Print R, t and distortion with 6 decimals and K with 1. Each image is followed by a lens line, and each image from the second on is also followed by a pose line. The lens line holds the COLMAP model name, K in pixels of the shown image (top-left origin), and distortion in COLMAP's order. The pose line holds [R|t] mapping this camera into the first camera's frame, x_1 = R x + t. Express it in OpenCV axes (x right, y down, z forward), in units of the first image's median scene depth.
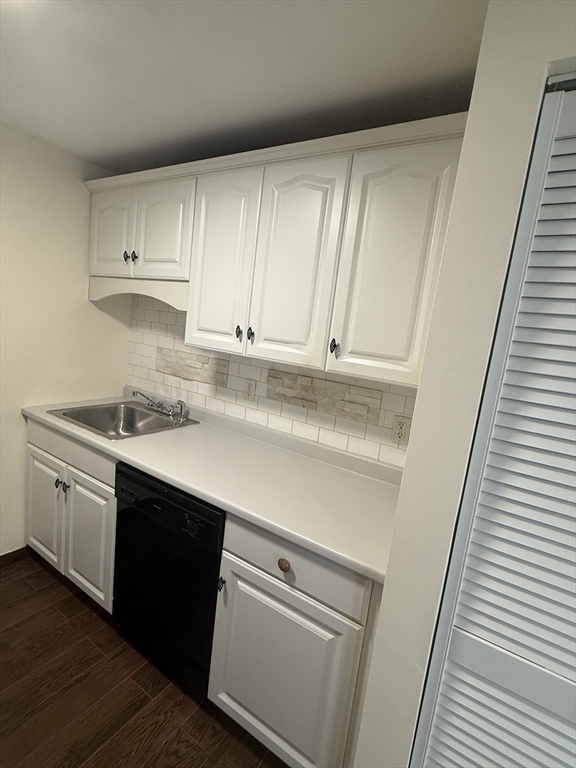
lens RADIAL K [[380.3, 0, 283.0], [0, 380.3, 381.3], [0, 0, 1]] dist [0.000013, 0.000574]
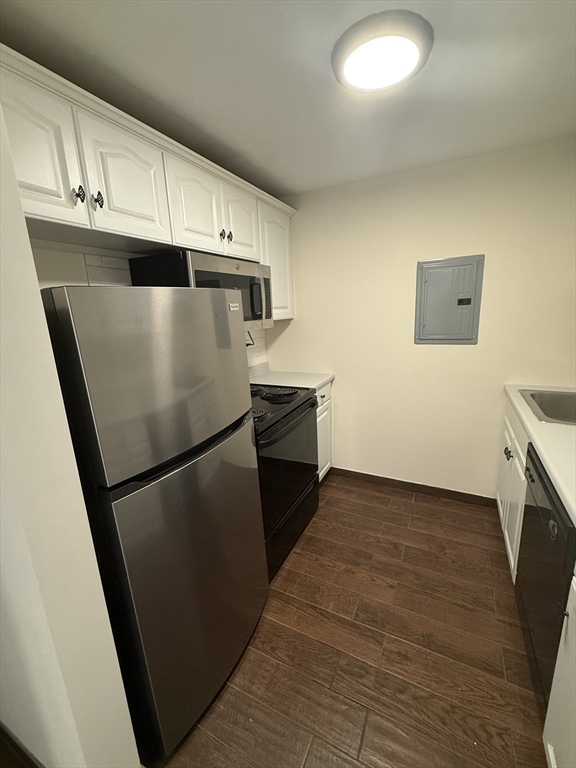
lens RADIAL K [[322.9, 0, 290.1], [0, 322.9, 384.9], [0, 0, 1]] dist [0.005136, 0.000227]
pose [[0.106689, 0.109277, -0.988269, 0.301687], [-0.090007, 0.990923, 0.099853, 0.034458], [0.990210, 0.078298, 0.115556, 0.249591]]
